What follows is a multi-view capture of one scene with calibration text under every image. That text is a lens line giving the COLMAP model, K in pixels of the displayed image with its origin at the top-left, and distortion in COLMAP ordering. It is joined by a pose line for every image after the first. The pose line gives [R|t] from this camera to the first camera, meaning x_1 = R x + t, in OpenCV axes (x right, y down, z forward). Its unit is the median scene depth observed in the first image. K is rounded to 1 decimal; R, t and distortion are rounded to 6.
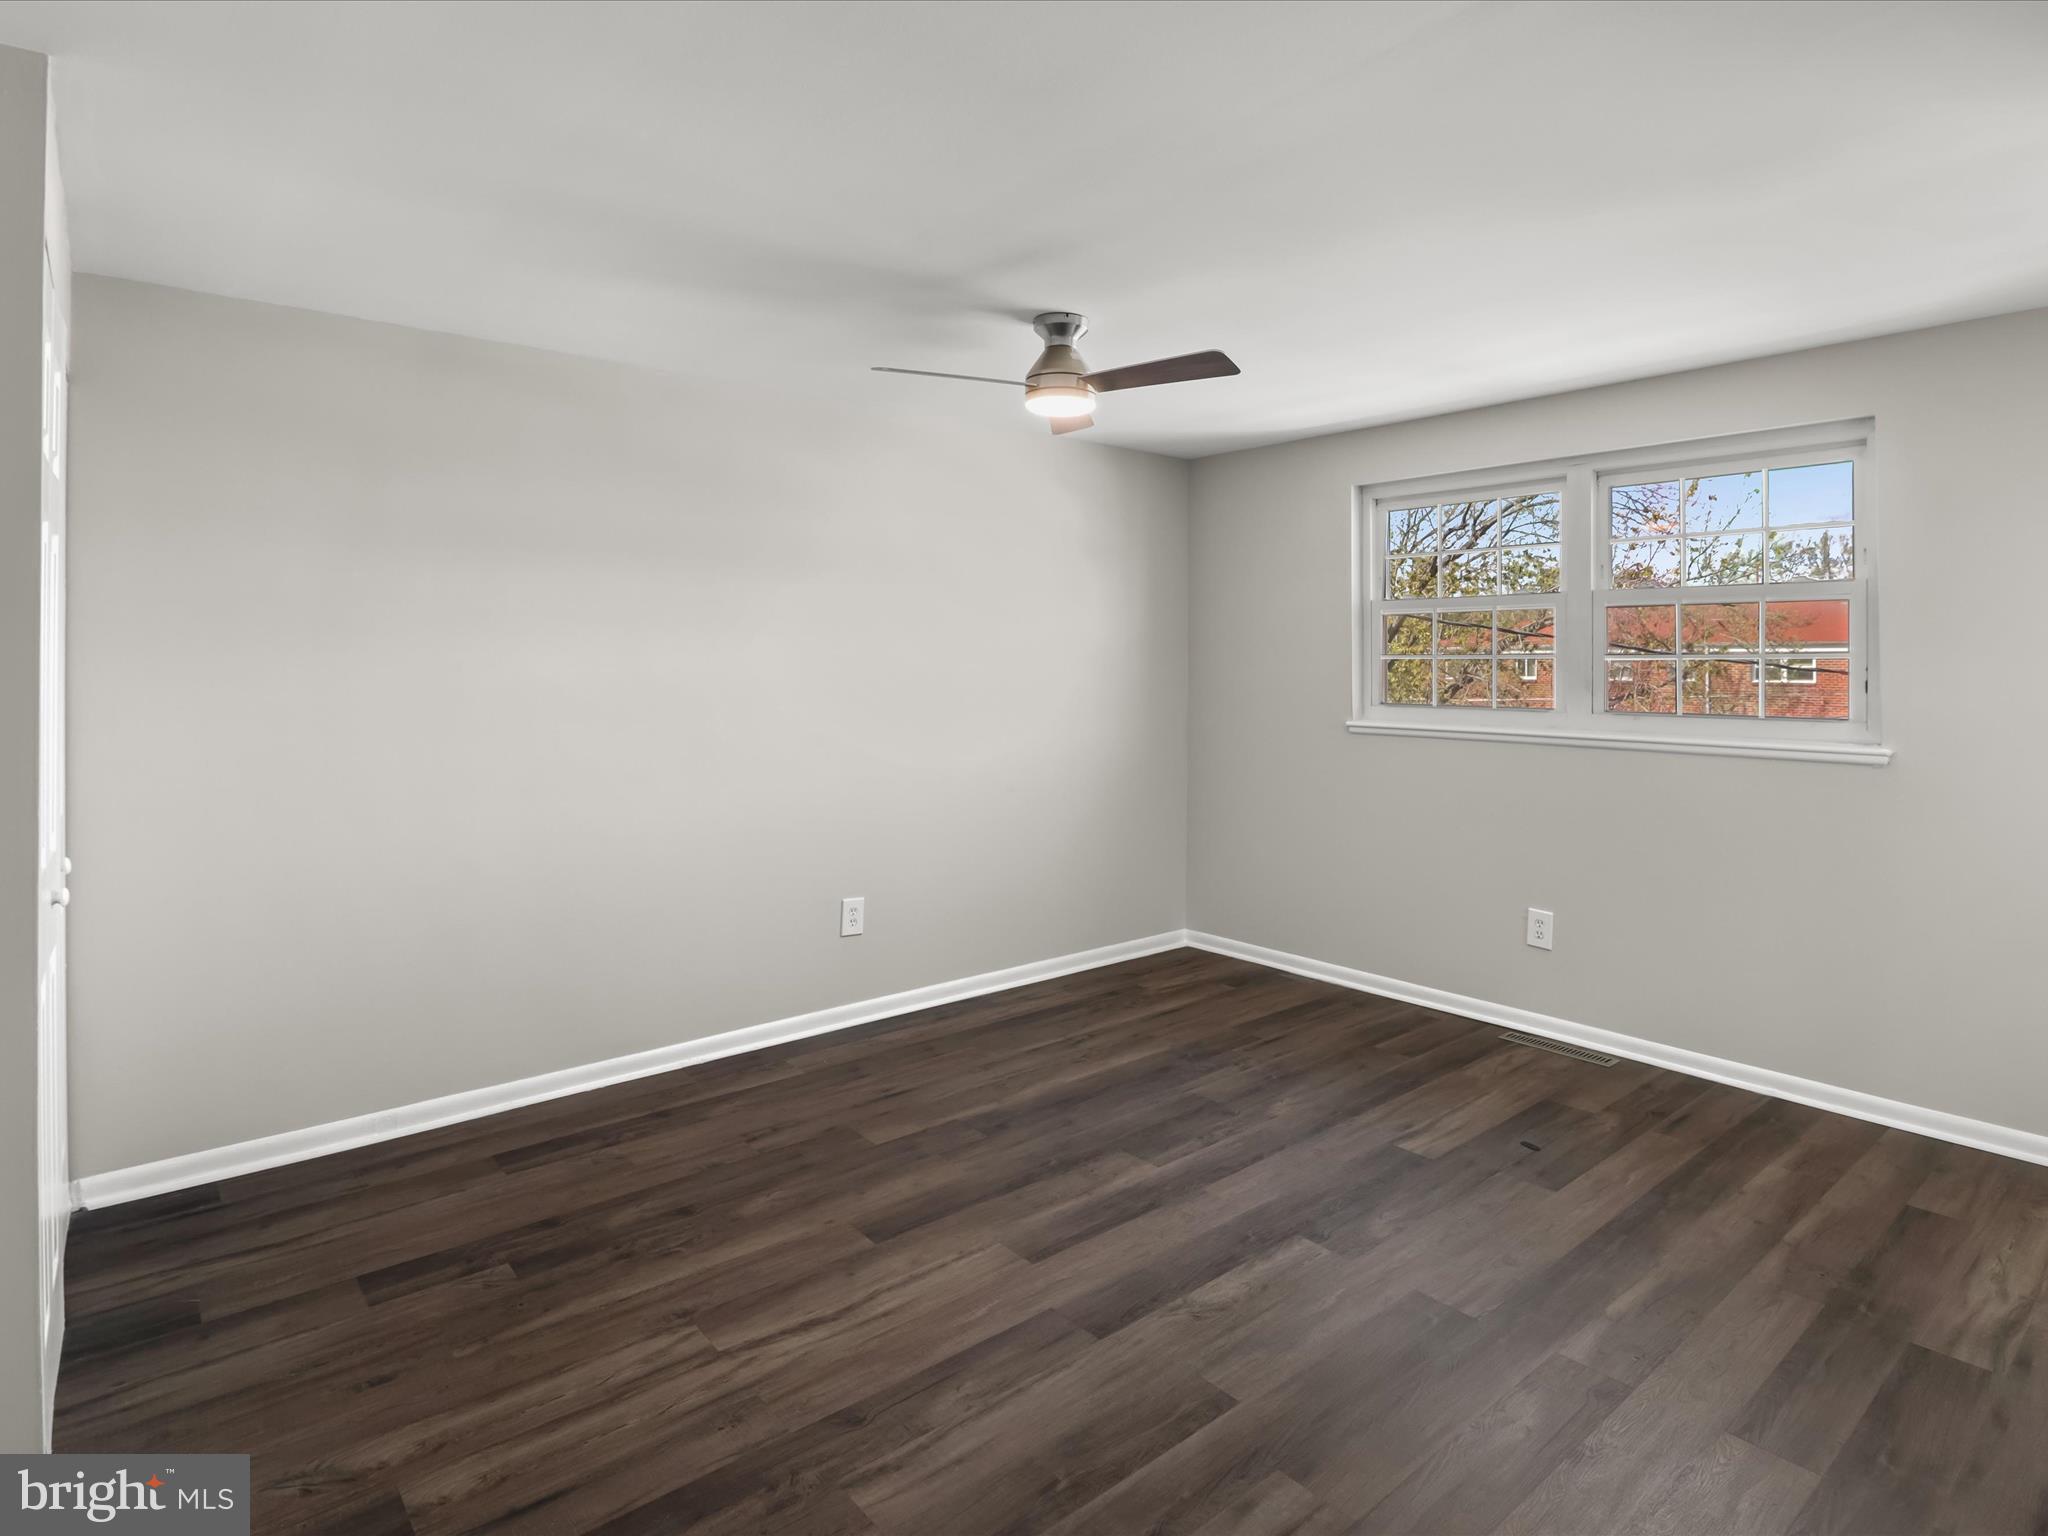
lens RADIAL K [[1115.9, 0, 1042.3], [0, 1115.9, 727.8], [0, 0, 1]] dist [0.006070, 0.001703]
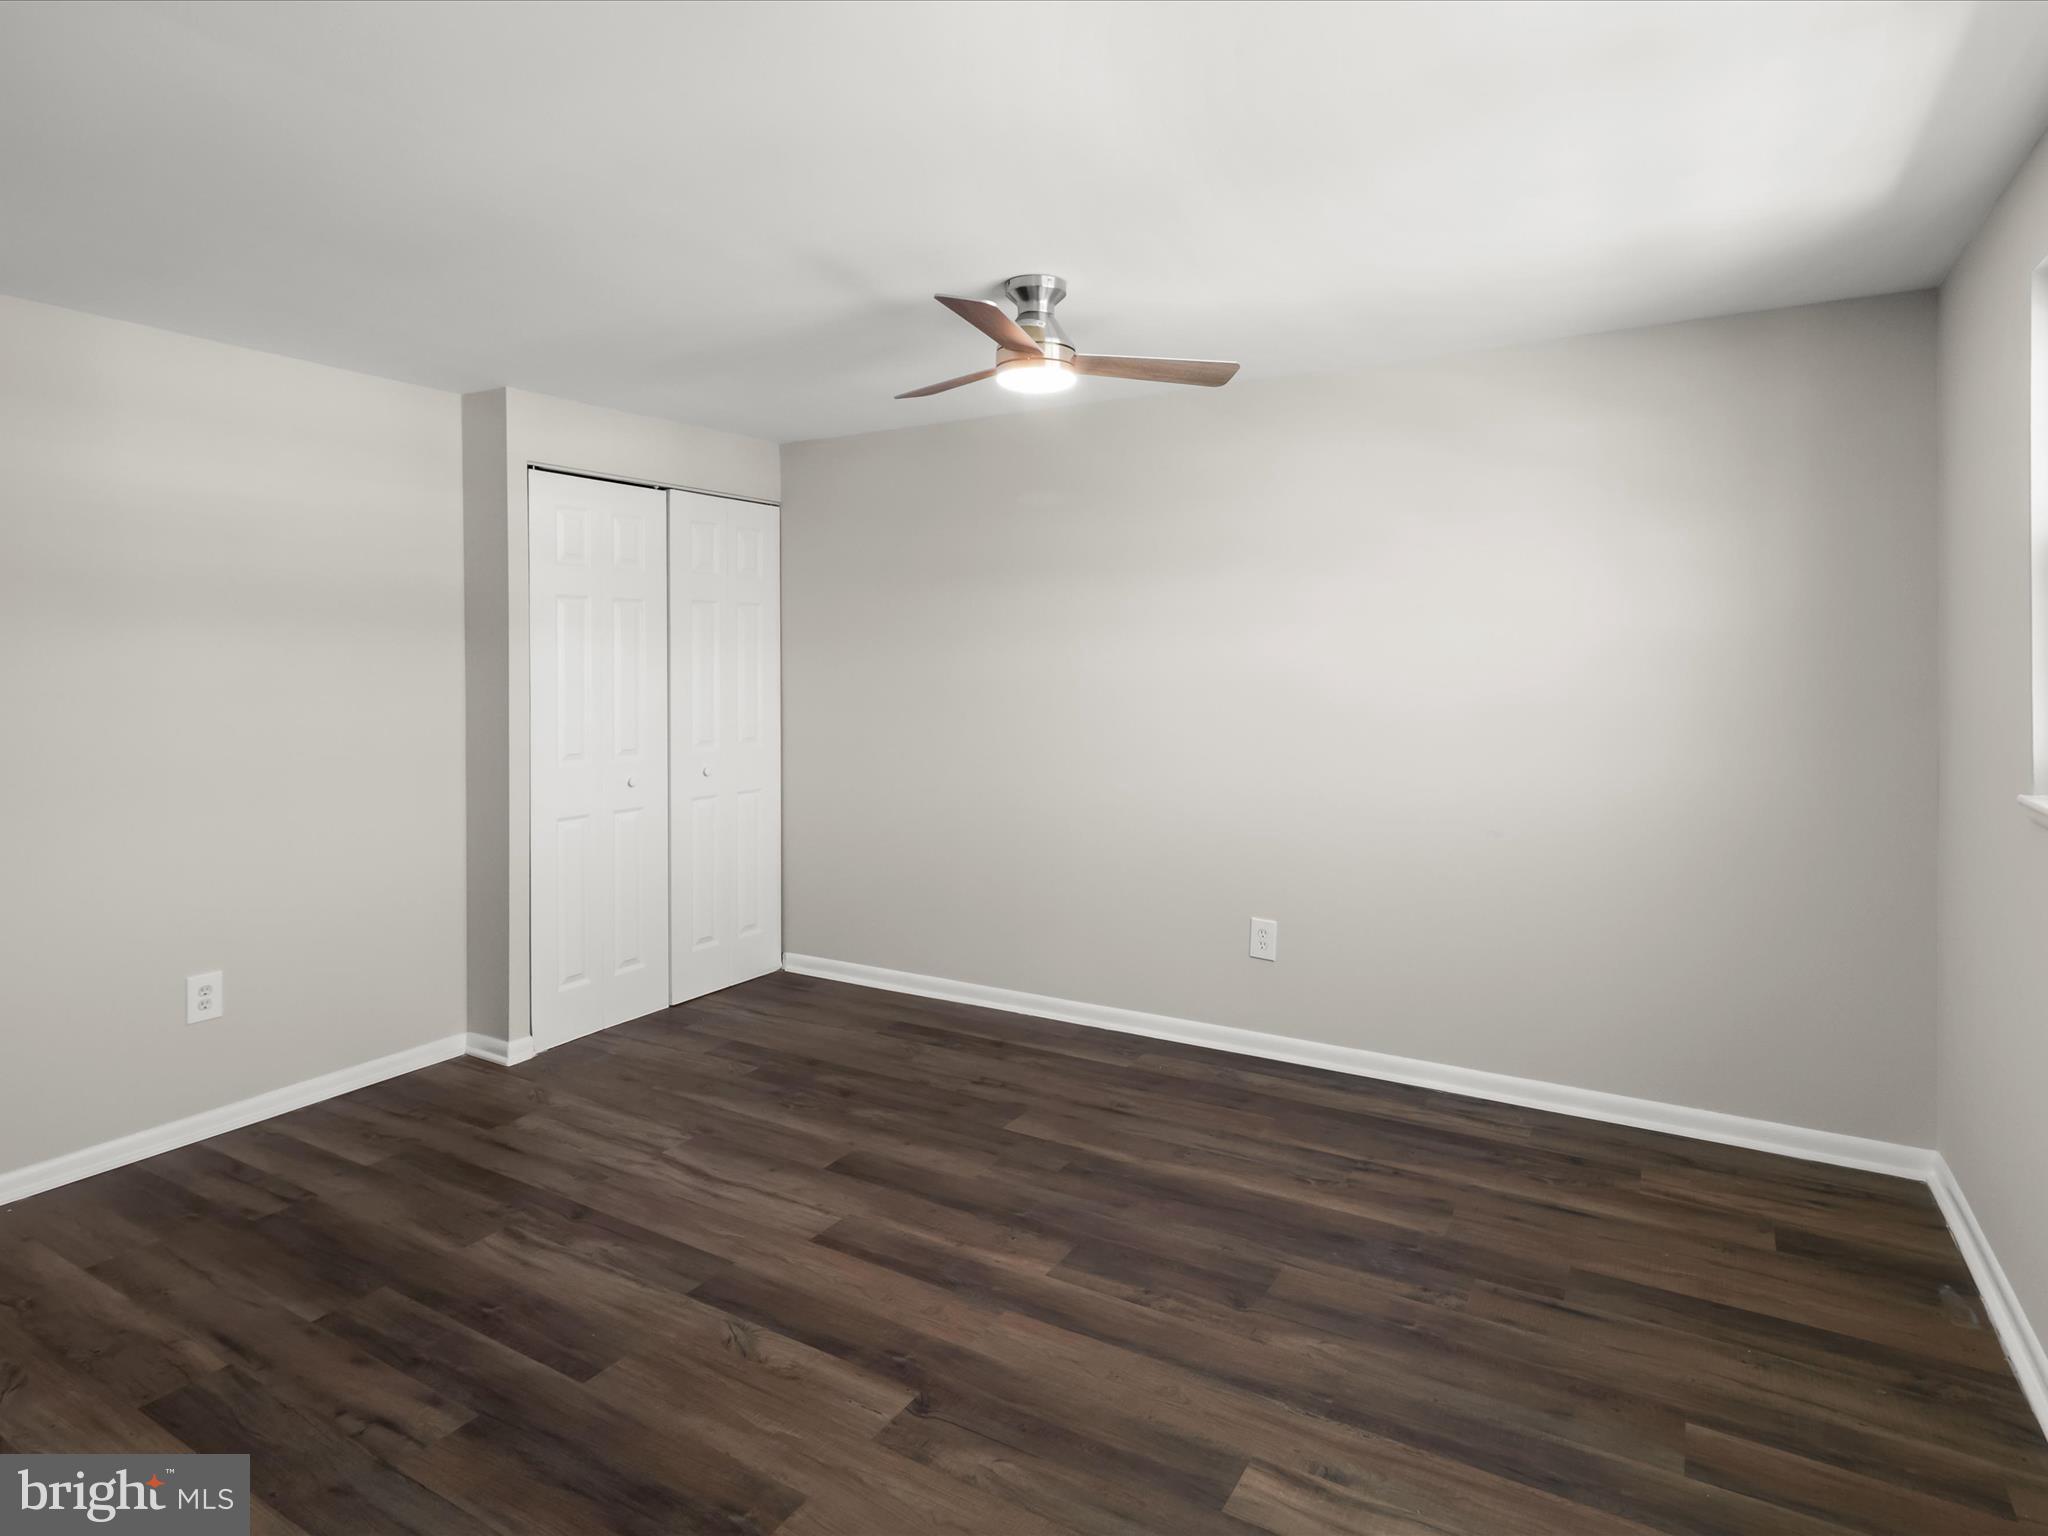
lens RADIAL K [[1104.6, 0, 1024.0], [0, 1104.6, 768.0], [0, 0, 1]] dist [0.017152, 0.000615]
pose [[0.322292, 0.087649, -0.942574, 0.903680], [-0.045266, 0.995992, 0.077138, -0.048447], [0.945557, 0.017806, 0.324968, 0.760936]]
